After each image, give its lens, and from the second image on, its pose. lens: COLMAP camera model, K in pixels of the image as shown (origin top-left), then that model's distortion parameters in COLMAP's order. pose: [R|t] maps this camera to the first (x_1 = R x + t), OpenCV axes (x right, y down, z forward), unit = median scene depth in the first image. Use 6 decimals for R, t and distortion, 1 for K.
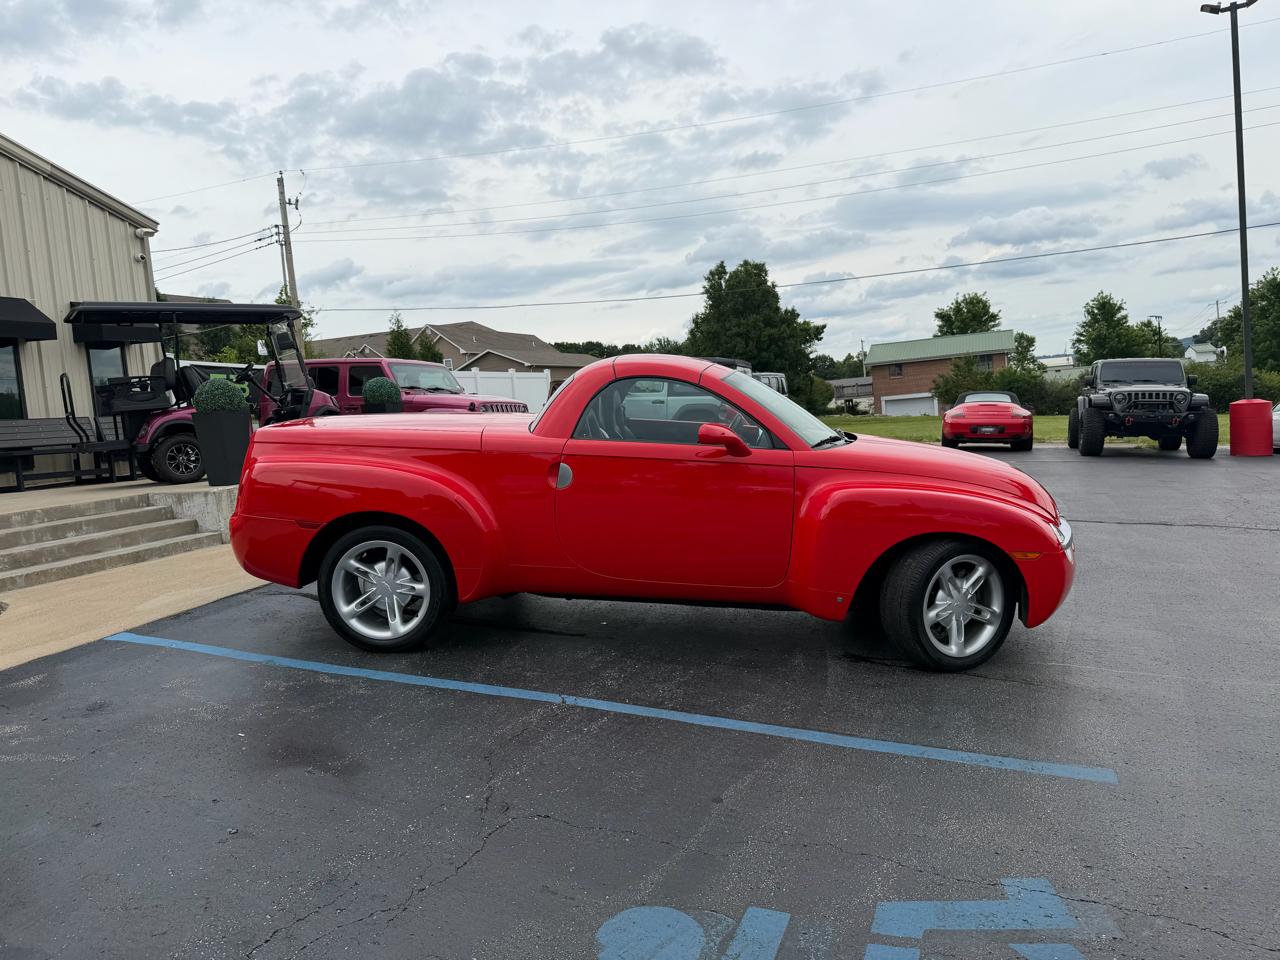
lens RADIAL K [[888.0, 0, 621.6], [0, 888.0, 479.9], [0, 0, 1]] dist [0.114419, -0.140611]
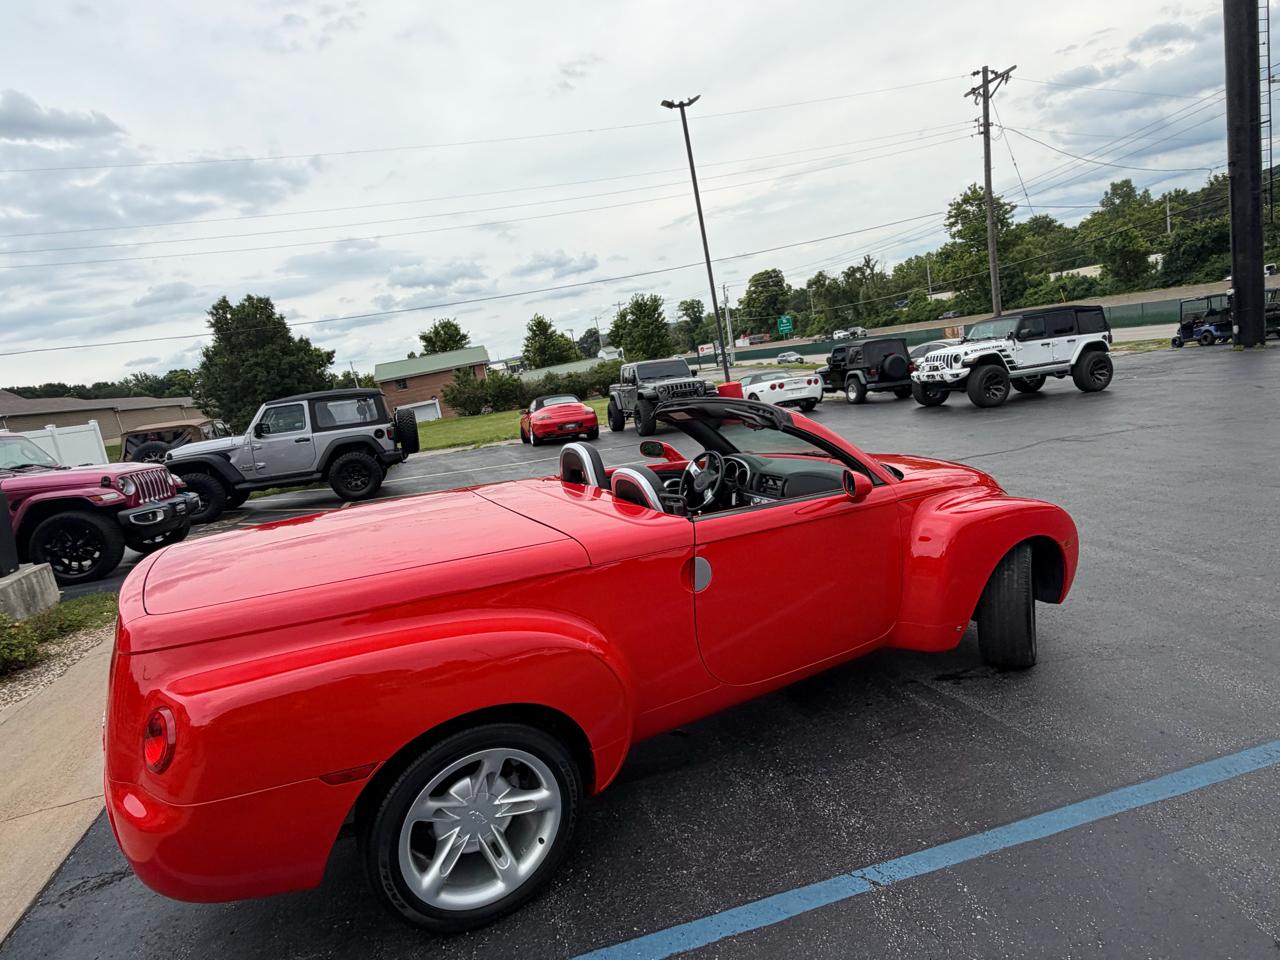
lens RADIAL K [[716.5, 0, 636.0], [0, 716.5, 481.0], [0, 0, 1]] dist [-0.000570, -0.000990]
pose [[0.792179, -0.173867, 0.584998, -0.070882], [0.164339, 0.983925, 0.069891, -0.021017], [-0.587746, 0.040772, 0.808018, 0.087807]]
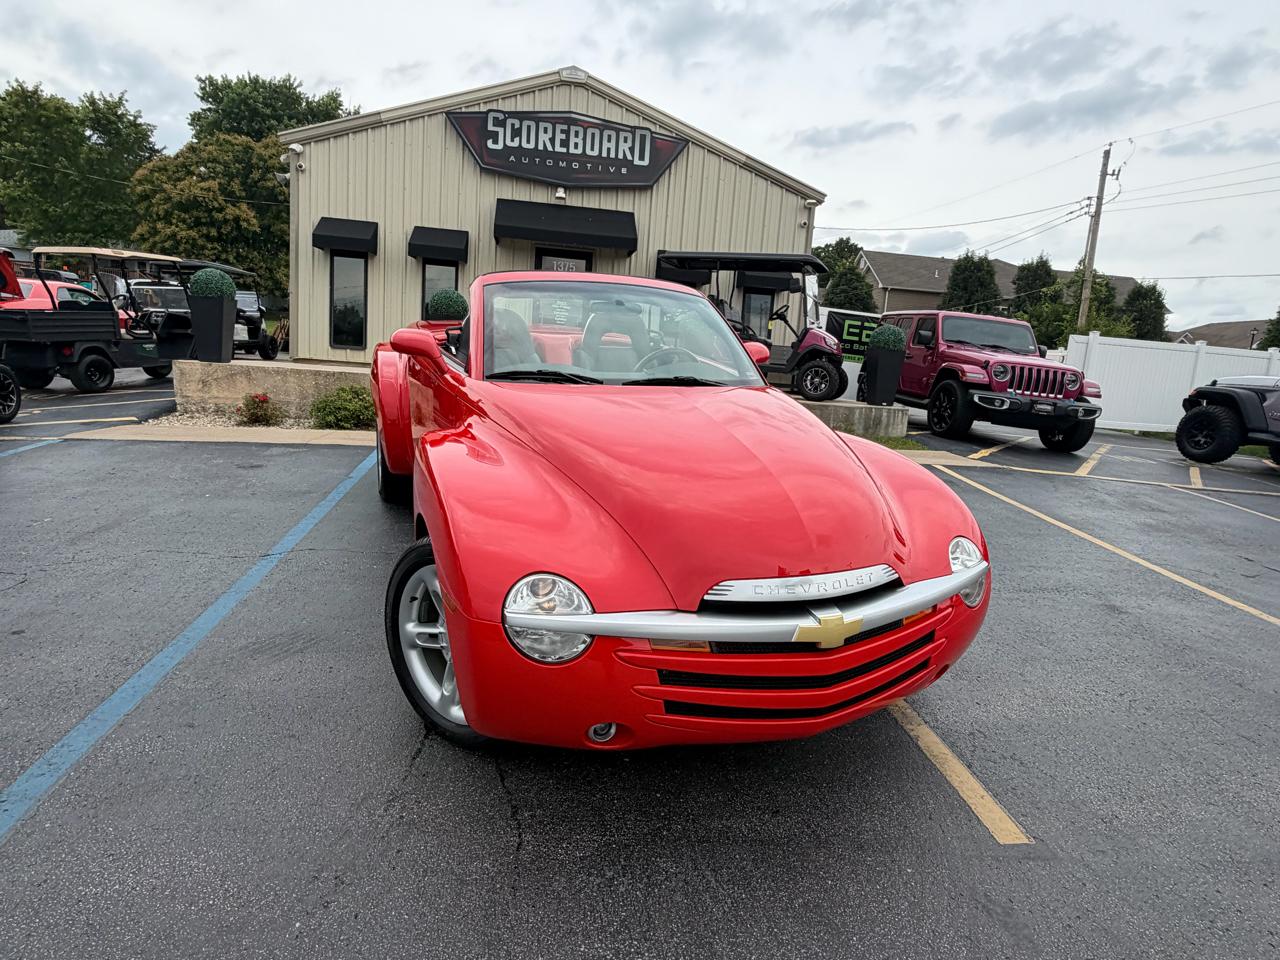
lens RADIAL K [[709.1, 0, 625.1], [0, 709.1, 483.3], [0, 0, 1]] dist [0.000986, -0.000081]
pose [[0.489774, 0.251152, -0.834892, 0.125602], [-0.181678, 0.965988, 0.184010, -0.012749], [0.852710, 0.061558, 0.518745, 0.126854]]
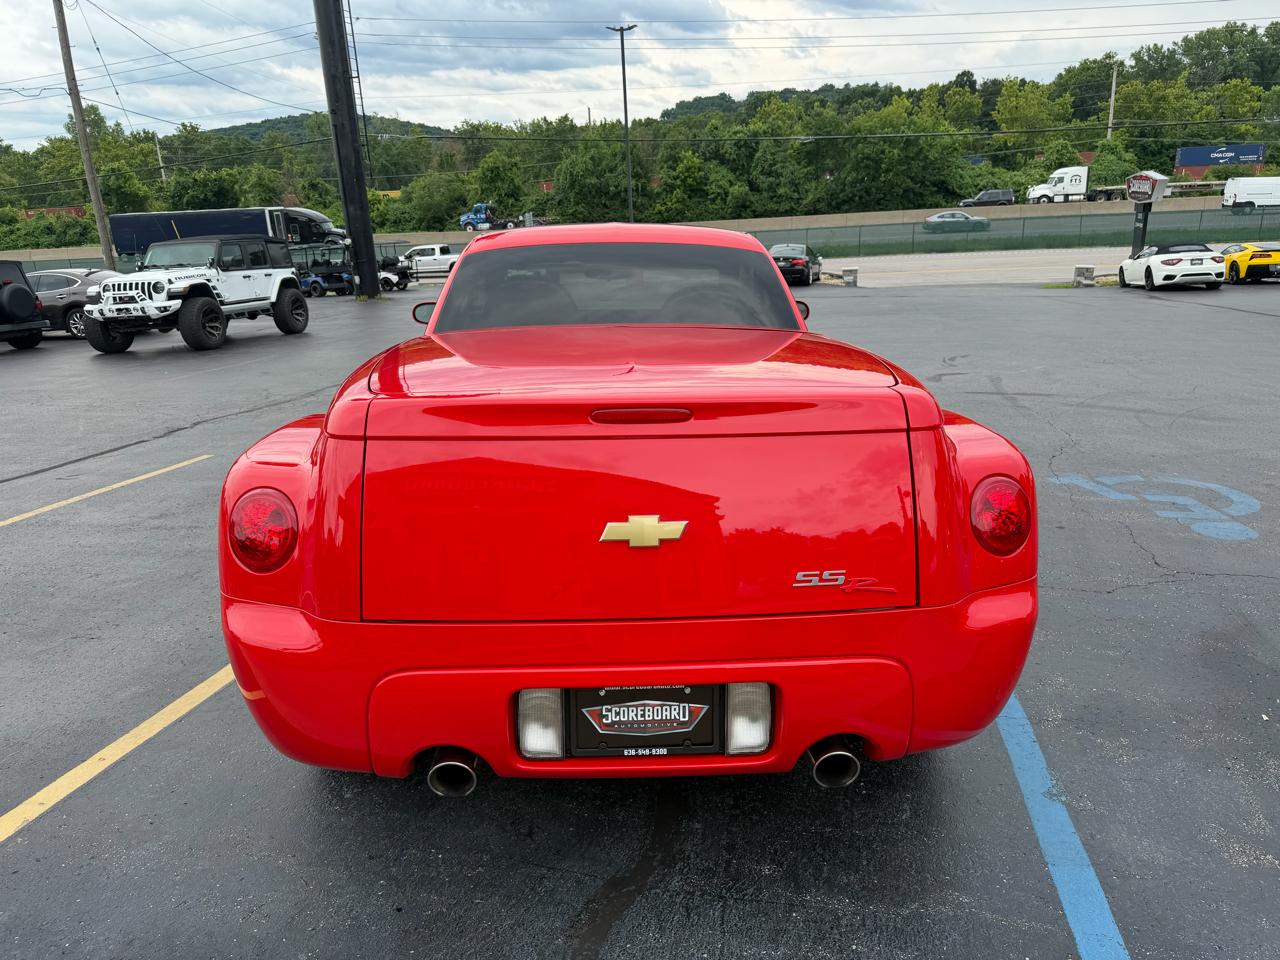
lens RADIAL K [[912.1, 0, 642.7], [0, 912.1, 476.1], [0, 0, 1]] dist [0.017270, -0.021485]
pose [[-0.196677, -0.222364, 0.954920, -0.131113], [0.142757, 0.957069, 0.252267, -0.023301], [-0.970020, 0.185937, -0.156490, 0.205519]]
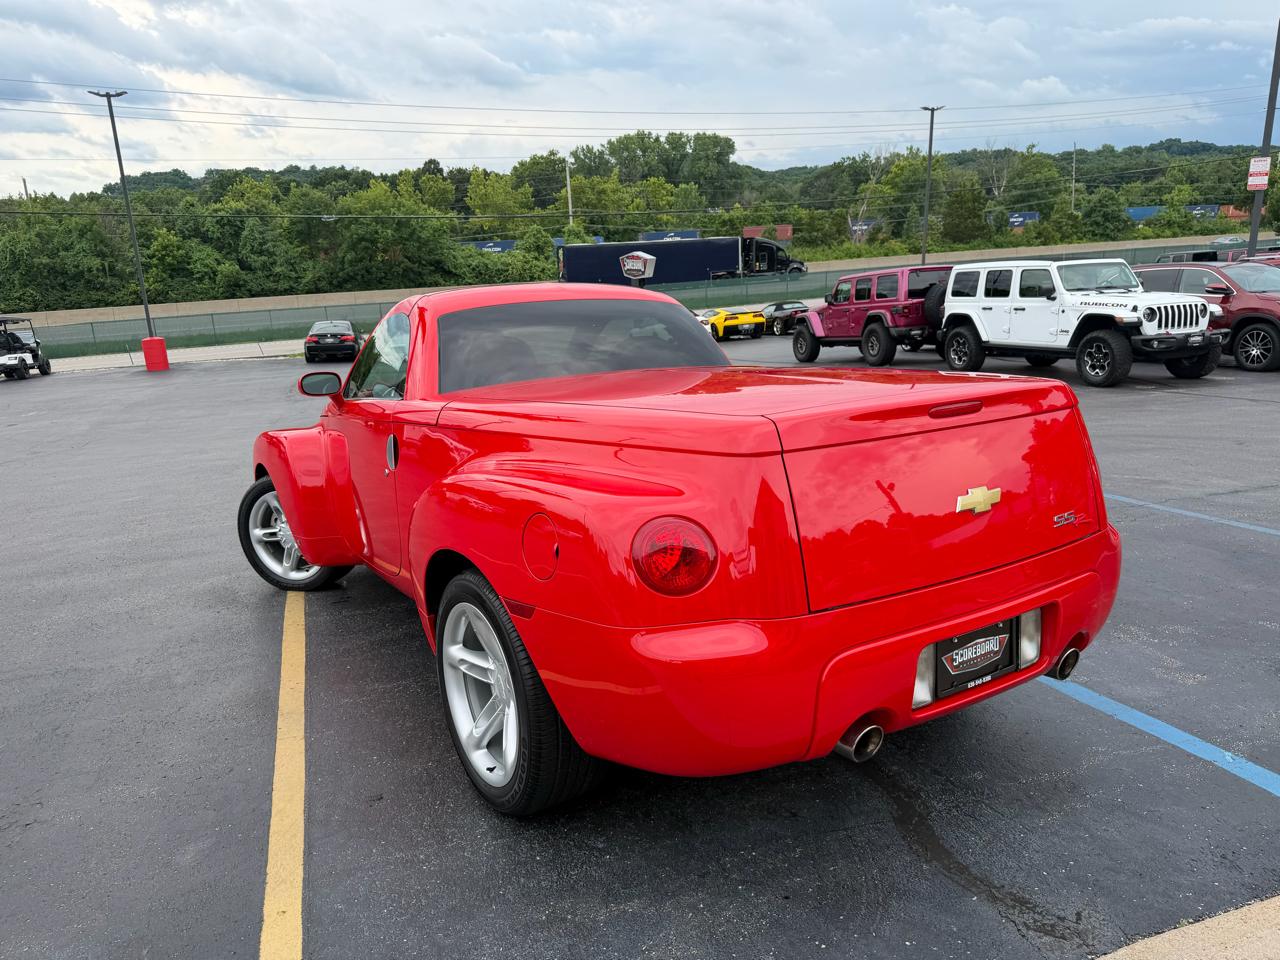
lens RADIAL K [[908.3, 0, 624.1], [0, 908.3, 482.2], [0, 0, 1]] dist [0.045838, -0.060383]
pose [[-0.655400, -0.095057, 0.749276, -0.111873], [0.155211, 0.953924, 0.256784, -0.029882], [-0.739162, 0.284592, -0.610448, 0.263670]]
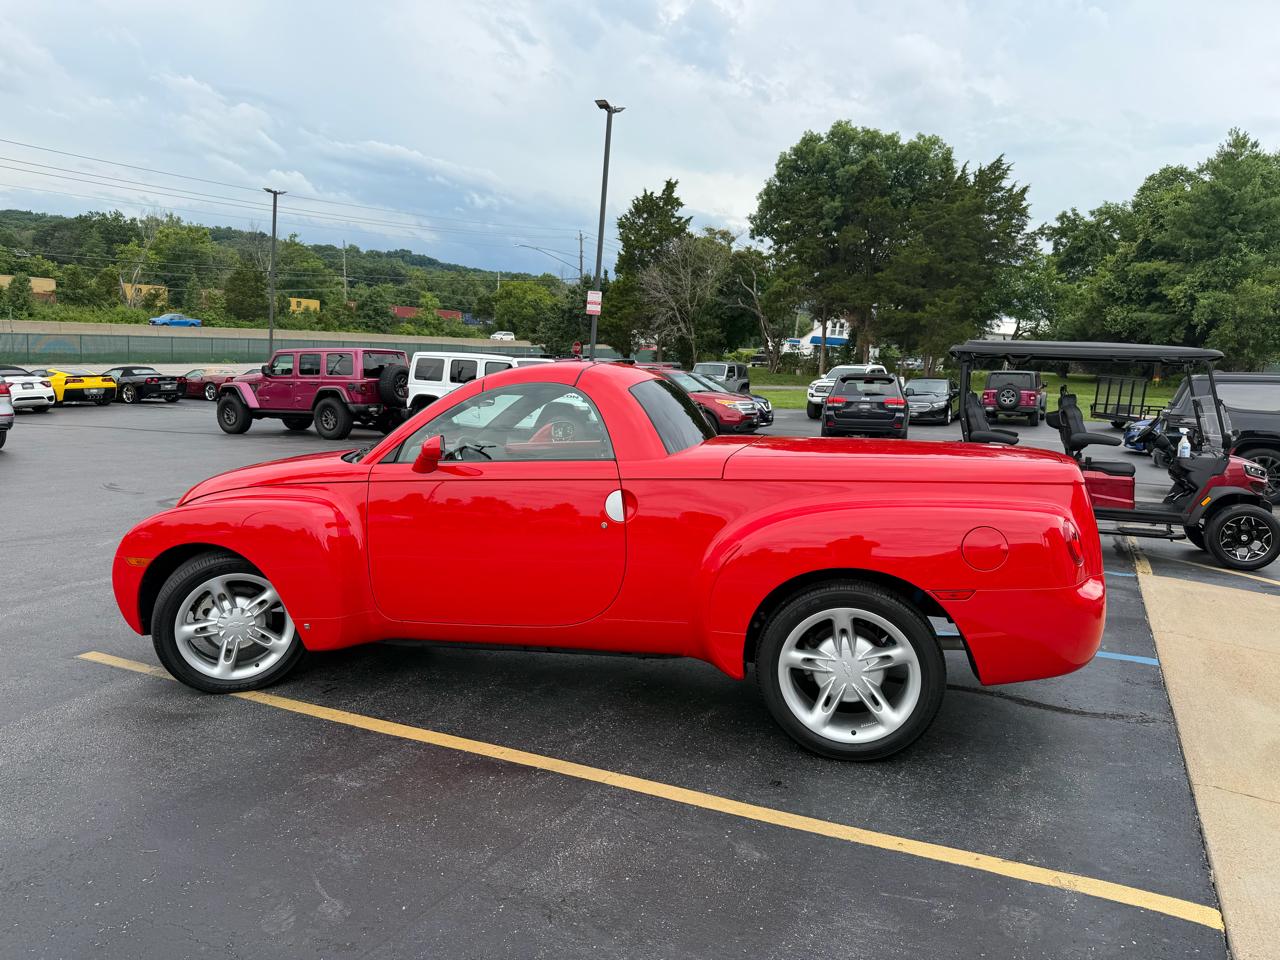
lens RADIAL K [[900.3, 0, 641.3], [0, 900.3, 492.4], [0, 0, 1]] dist [0.095002, -0.134045]
pose [[-0.997601, -0.015303, 0.067519, -0.015712], [0.002265, 0.967527, 0.252756, -0.043222], [-0.069194, 0.252303, -0.965171, 0.338679]]
